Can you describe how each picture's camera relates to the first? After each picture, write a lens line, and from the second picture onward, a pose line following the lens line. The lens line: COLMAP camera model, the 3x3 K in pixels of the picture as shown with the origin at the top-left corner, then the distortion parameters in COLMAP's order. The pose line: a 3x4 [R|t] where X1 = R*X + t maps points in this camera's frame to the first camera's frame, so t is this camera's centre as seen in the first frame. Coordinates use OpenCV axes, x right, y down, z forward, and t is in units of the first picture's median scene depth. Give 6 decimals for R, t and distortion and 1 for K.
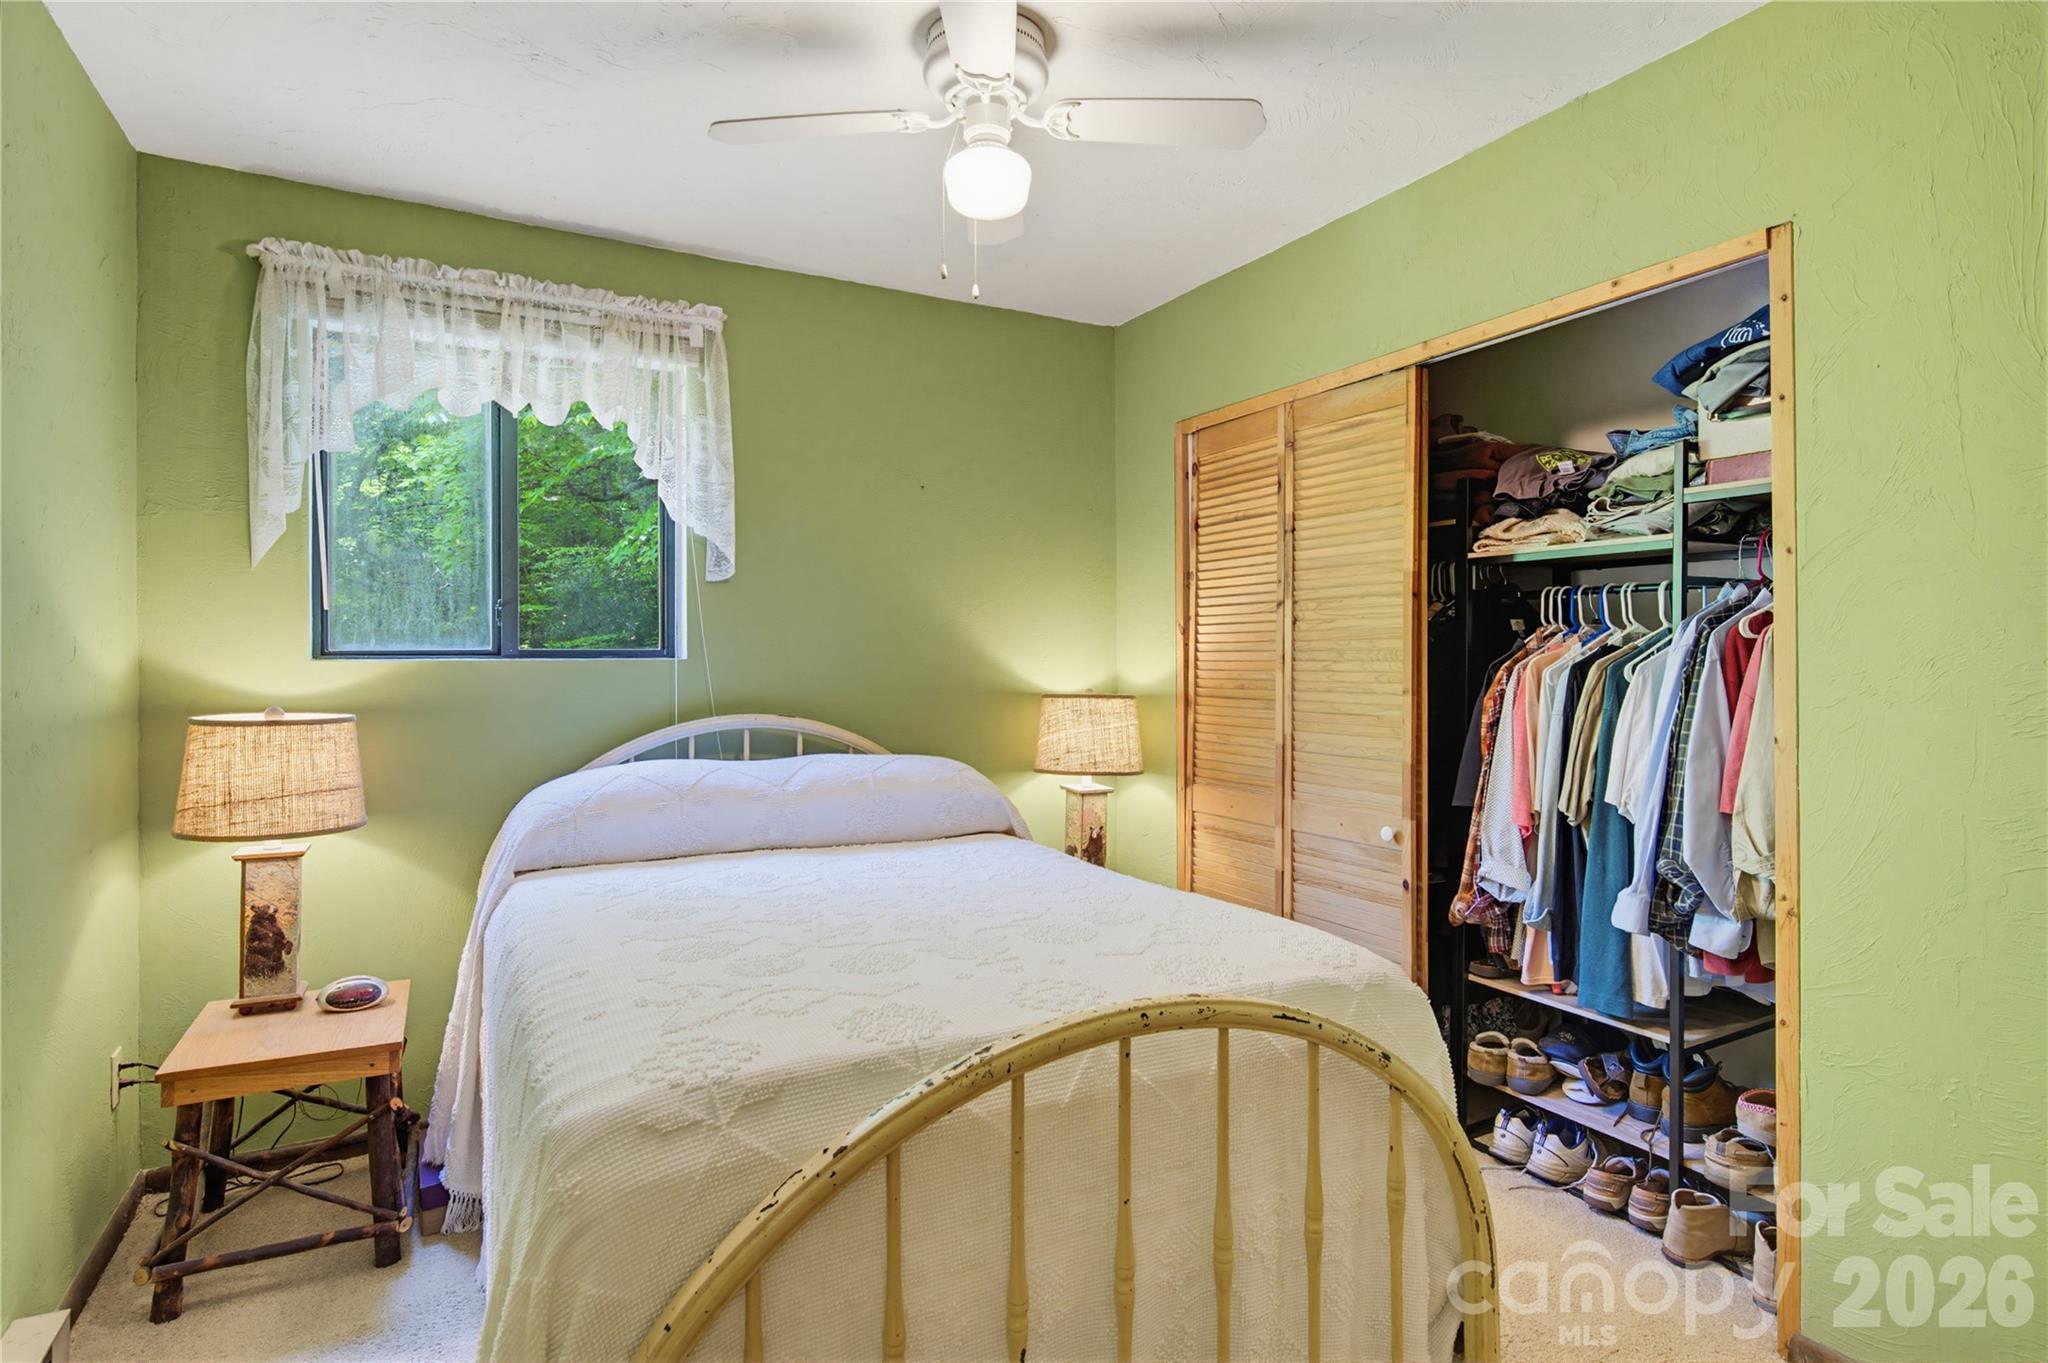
lens RADIAL K [[1054.4, 0, 1037.9], [0, 1054.4, 659.1], [0, 0, 1]] dist [-0.037187, 0.000333]
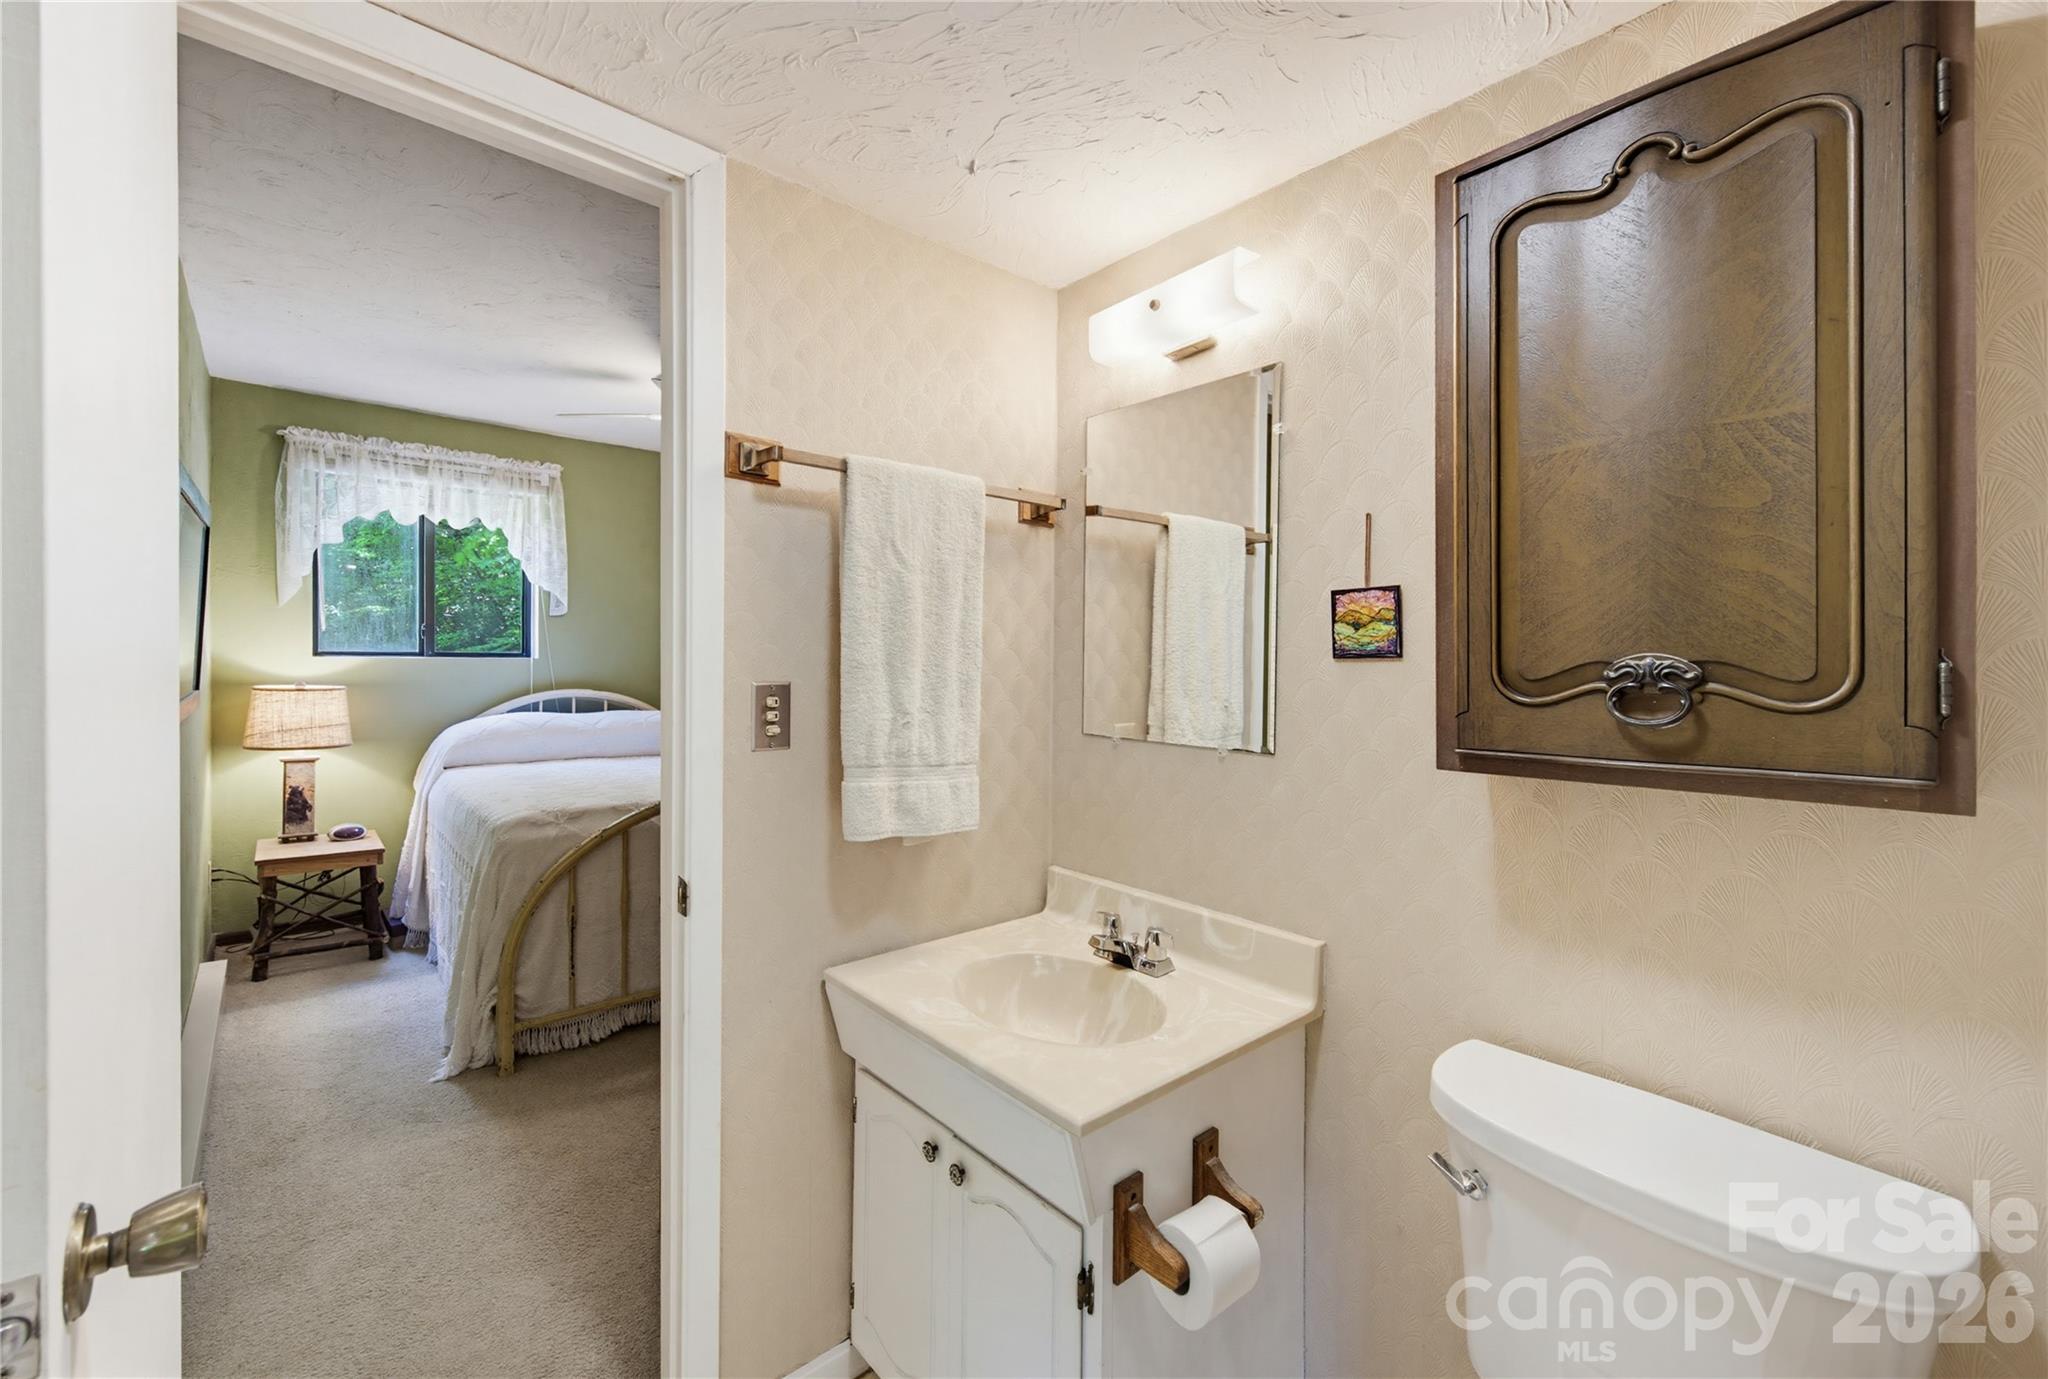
lens RADIAL K [[834.1, 0, 1023.2], [0, 834.1, 669.1], [0, 0, 1]] dist [-0.022675, -0.000122]
pose [[0.975399, 0.007755, 0.220309, 0.203910], [-0.010253, 0.999895, 0.010200, -0.004860], [-0.220207, -0.012208, 0.975377, -0.702723]]
